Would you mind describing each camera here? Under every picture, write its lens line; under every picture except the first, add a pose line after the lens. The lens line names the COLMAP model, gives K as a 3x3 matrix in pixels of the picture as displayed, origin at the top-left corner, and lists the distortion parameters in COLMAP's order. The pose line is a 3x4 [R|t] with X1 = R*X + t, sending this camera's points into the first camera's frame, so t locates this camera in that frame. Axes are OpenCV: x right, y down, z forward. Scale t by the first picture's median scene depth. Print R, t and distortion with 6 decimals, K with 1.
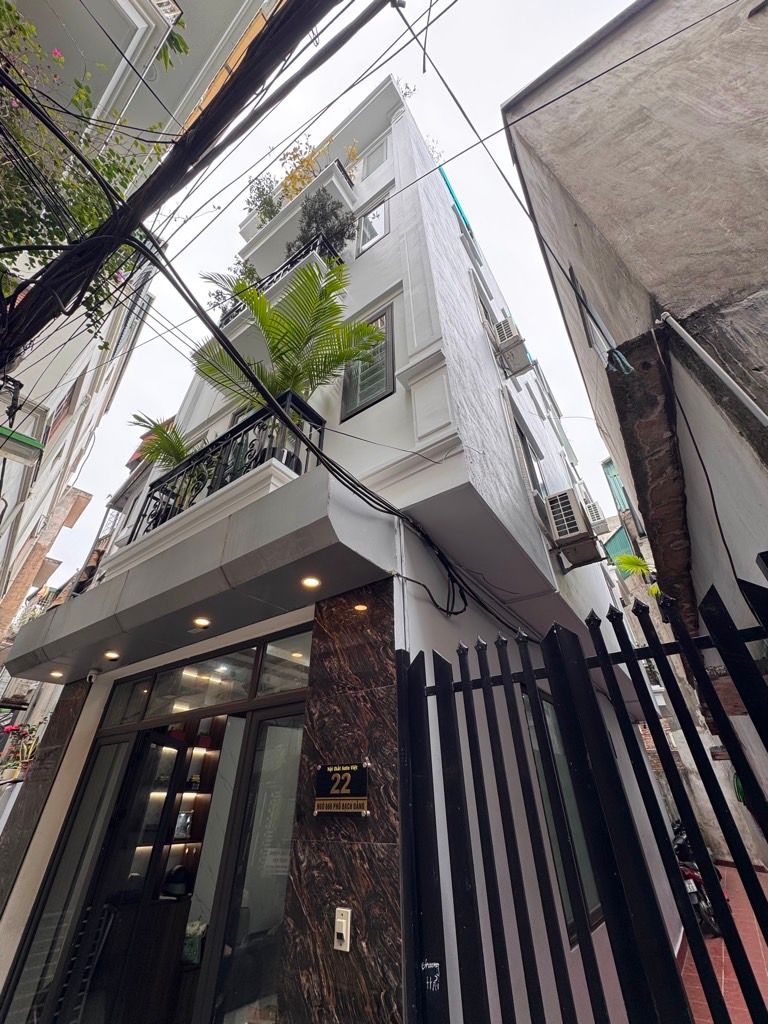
lens RADIAL K [[408.1, 0, 385.3], [0, 408.1, 510.3], [0, 0, 1]] dist [-0.004035, 0.000602]
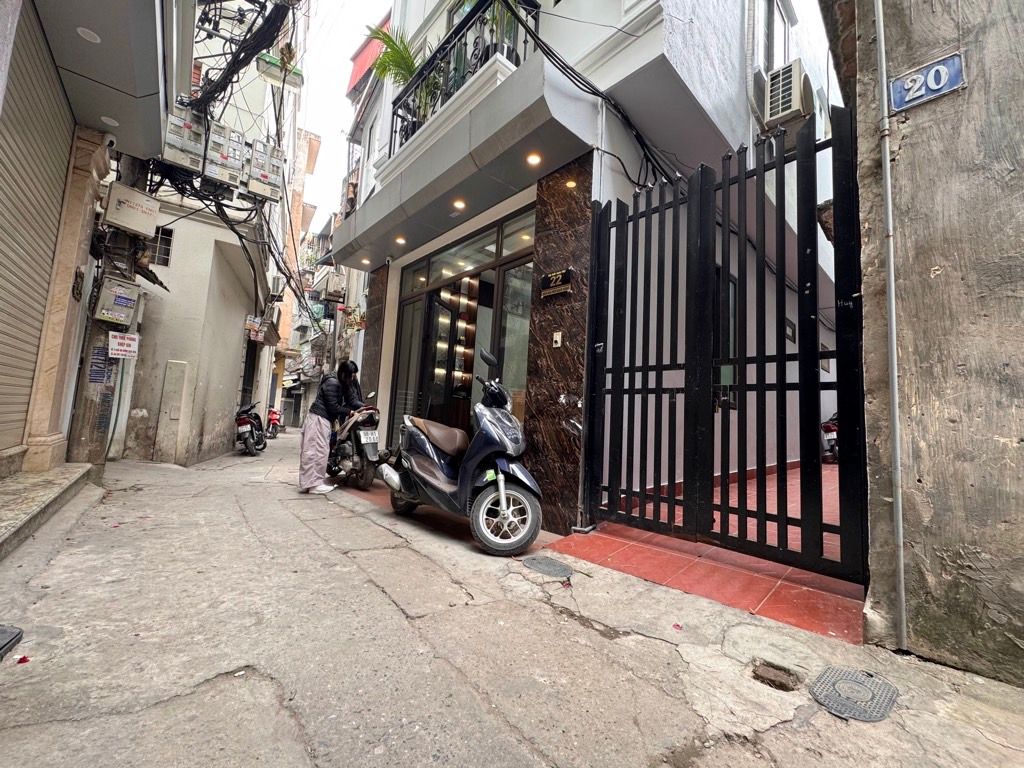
lens RADIAL K [[408.1, 0, 511.1], [0, 408.1, 383.0], [0, 0, 1]] dist [-0.004035, 0.000602]
pose [[0.973584, 0.045949, -0.223657, 0.062956], [0.074684, 0.861574, 0.502108, 0.091587], [0.215769, -0.505548, 0.835383, -0.396663]]
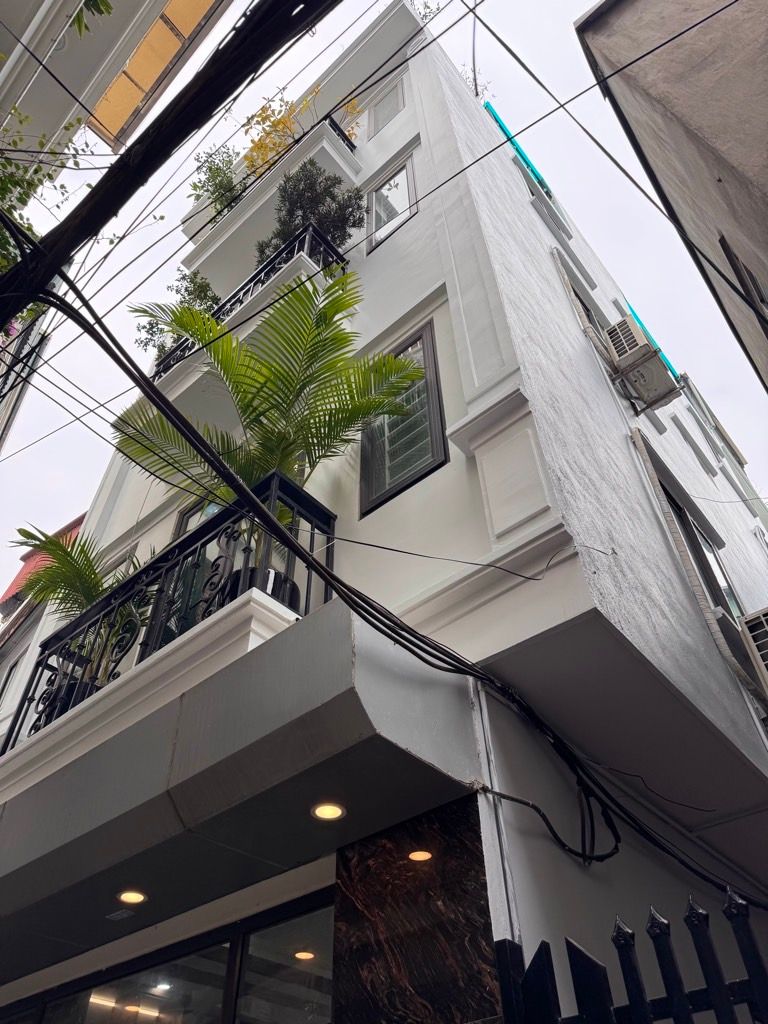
lens RADIAL K [[724.7, 0, 384.2], [0, 724.7, 510.7], [0, 0, 1]] dist [0.032401, -0.033177]
pose [[0.994778, -0.078793, -0.064872, -0.007305], [0.064679, 0.978369, -0.196497, -0.017124], [0.078951, 0.191275, 0.978356, -0.027529]]
